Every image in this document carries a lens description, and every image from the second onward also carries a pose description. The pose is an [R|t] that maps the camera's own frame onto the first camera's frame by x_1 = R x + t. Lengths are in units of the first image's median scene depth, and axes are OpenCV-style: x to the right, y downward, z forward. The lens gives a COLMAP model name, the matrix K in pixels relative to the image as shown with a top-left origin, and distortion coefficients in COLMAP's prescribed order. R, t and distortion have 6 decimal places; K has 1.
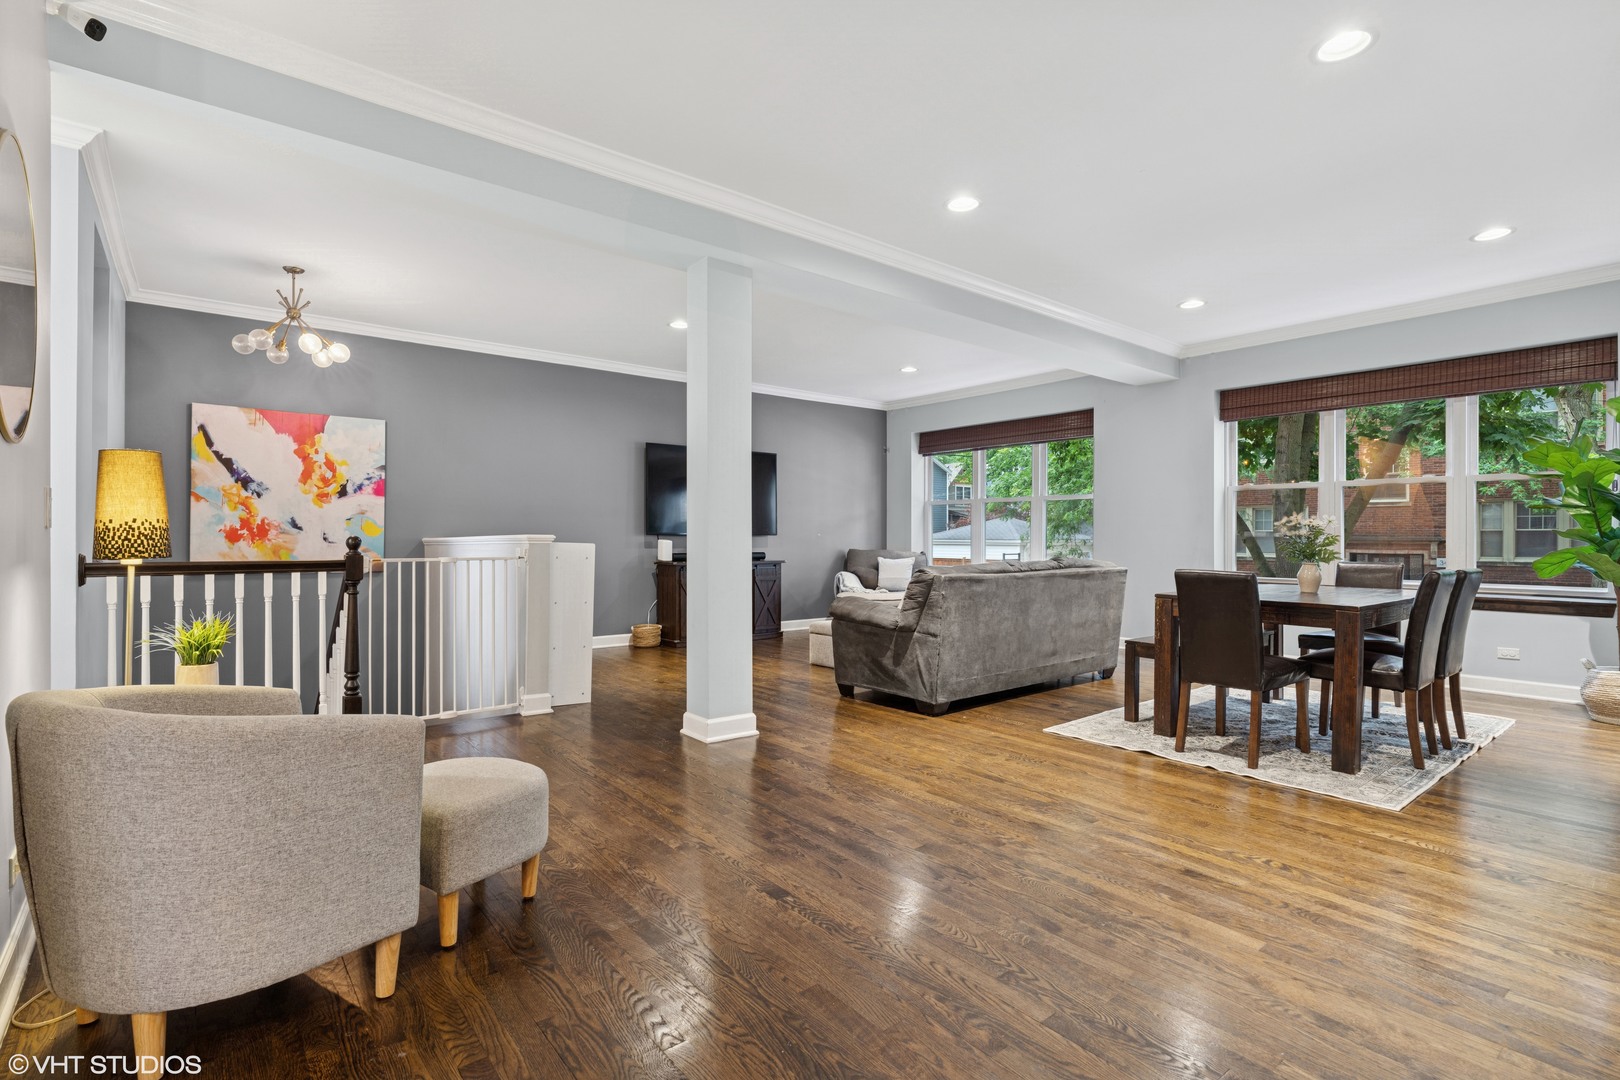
lens RADIAL K [[770.2, 0, 817.5], [0, 770.2, 536.3], [0, 0, 1]] dist [0.004031, 0.000231]
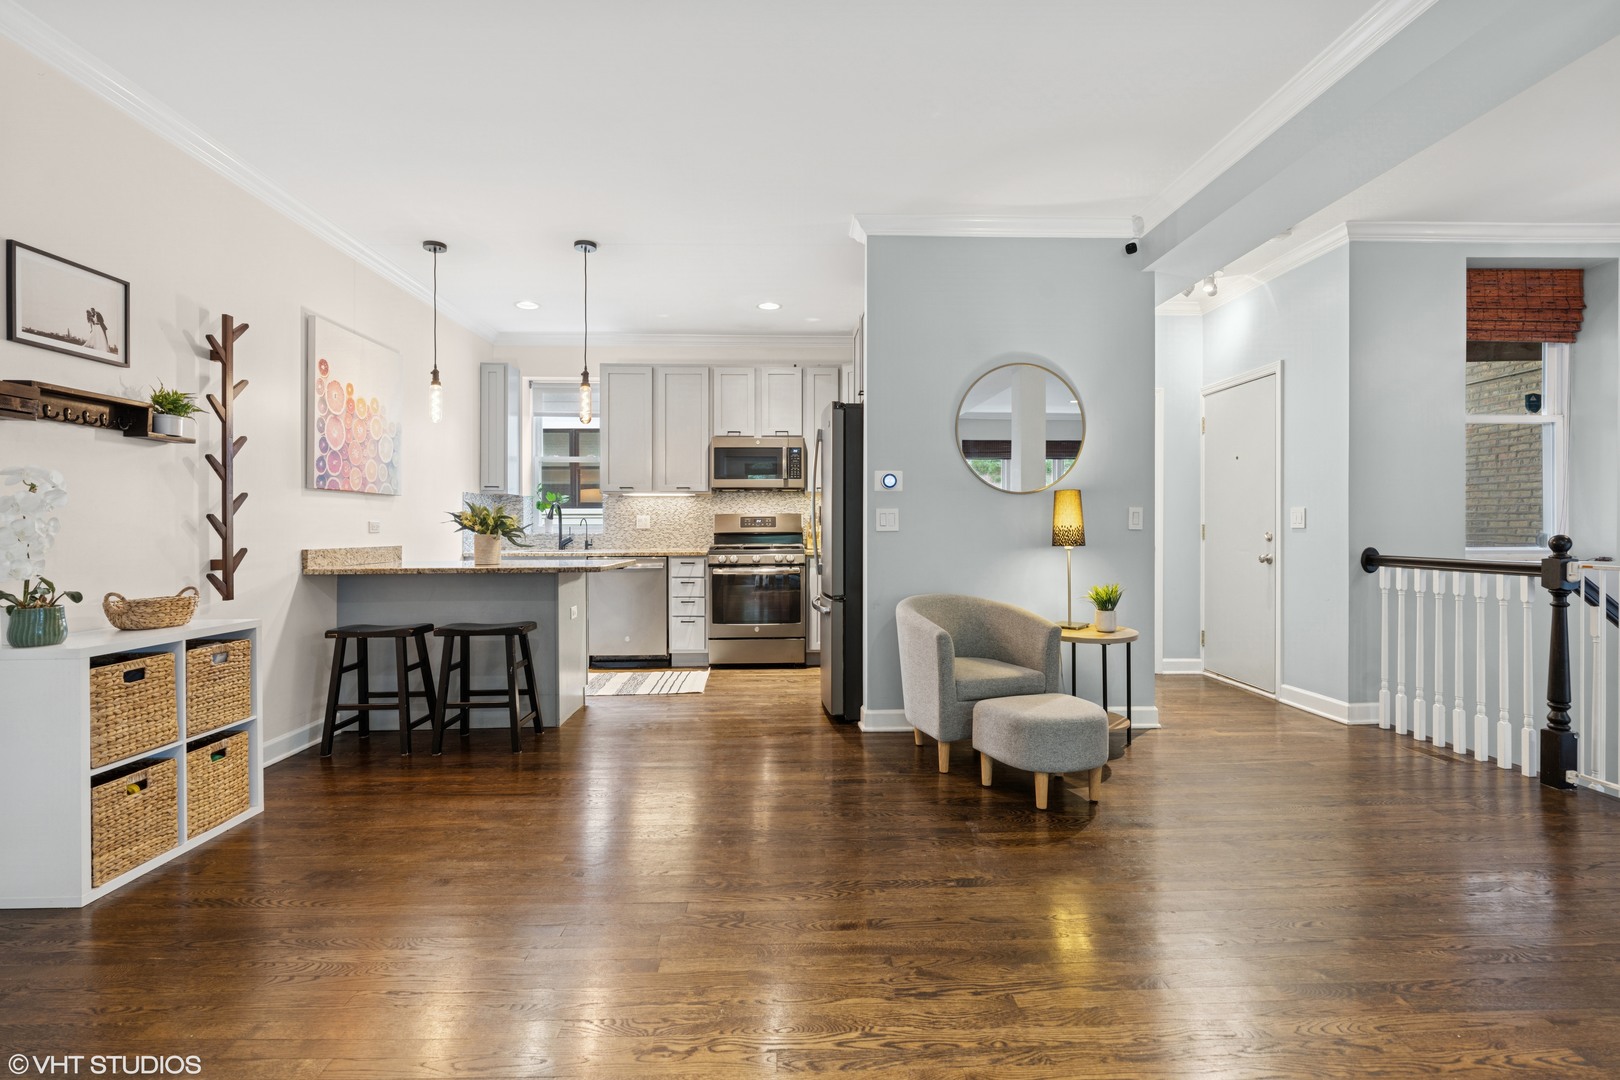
lens RADIAL K [[770.2, 0, 816.4], [0, 770.2, 526.4], [0, 0, 1]] dist [0.004031, 0.000231]
pose [[-0.612152, -0.000571, -0.790740, 0.392700], [0.002174, 0.999995, -0.002405, -0.007216], [0.790737, -0.003191, -0.612147, 0.646378]]
